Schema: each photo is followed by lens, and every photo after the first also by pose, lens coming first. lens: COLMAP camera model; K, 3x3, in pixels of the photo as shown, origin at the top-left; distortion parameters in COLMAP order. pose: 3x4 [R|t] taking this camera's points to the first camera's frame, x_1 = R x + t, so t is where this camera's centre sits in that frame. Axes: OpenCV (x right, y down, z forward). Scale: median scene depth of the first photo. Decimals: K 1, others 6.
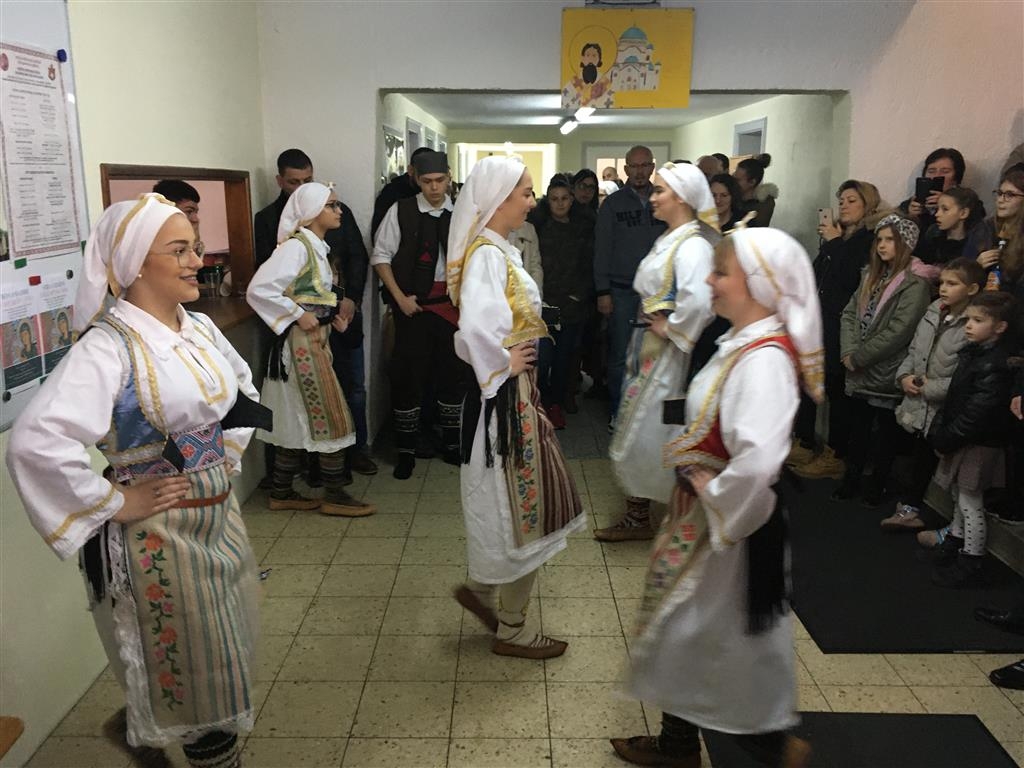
lens RADIAL K [[870.5, 0, 511.9], [0, 870.5, 383.9], [0, 0, 1]] dist [0.017551, -0.000039]
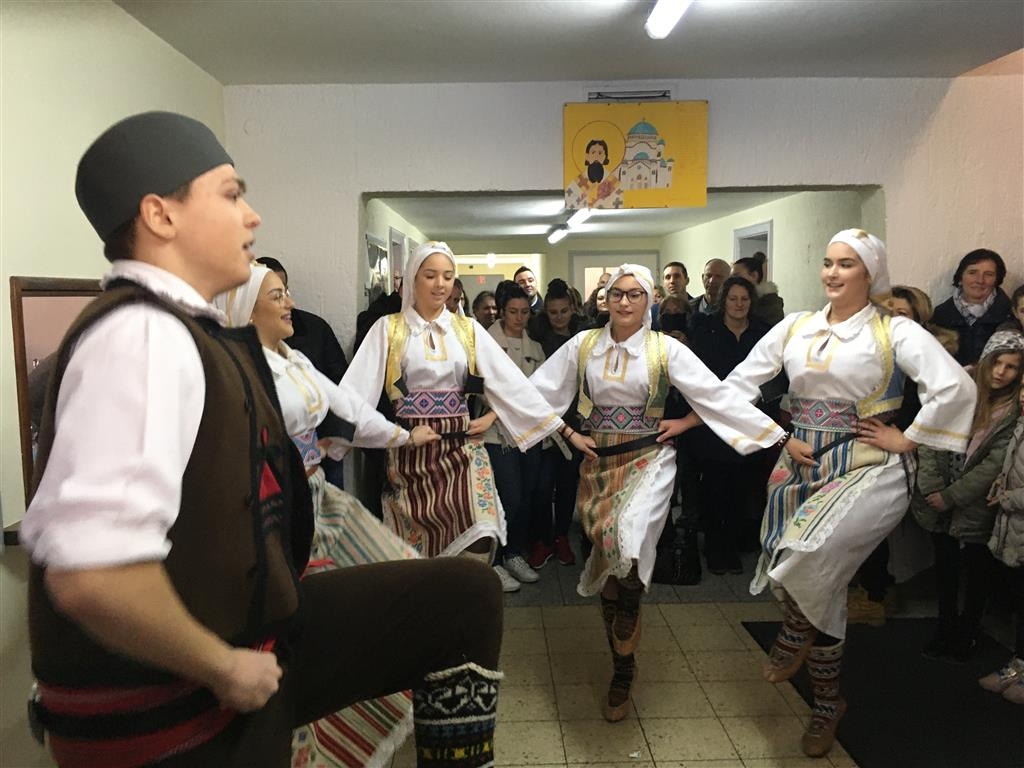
lens RADIAL K [[870.5, 0, 510.8], [0, 870.5, 383.2], [0, 0, 1]] dist [0.017551, -0.000039]
pose [[0.999538, -0.022315, 0.020653, -0.021955], [0.024717, 0.991912, -0.124496, -0.028659], [-0.017708, 0.124949, 0.992005, 0.133880]]
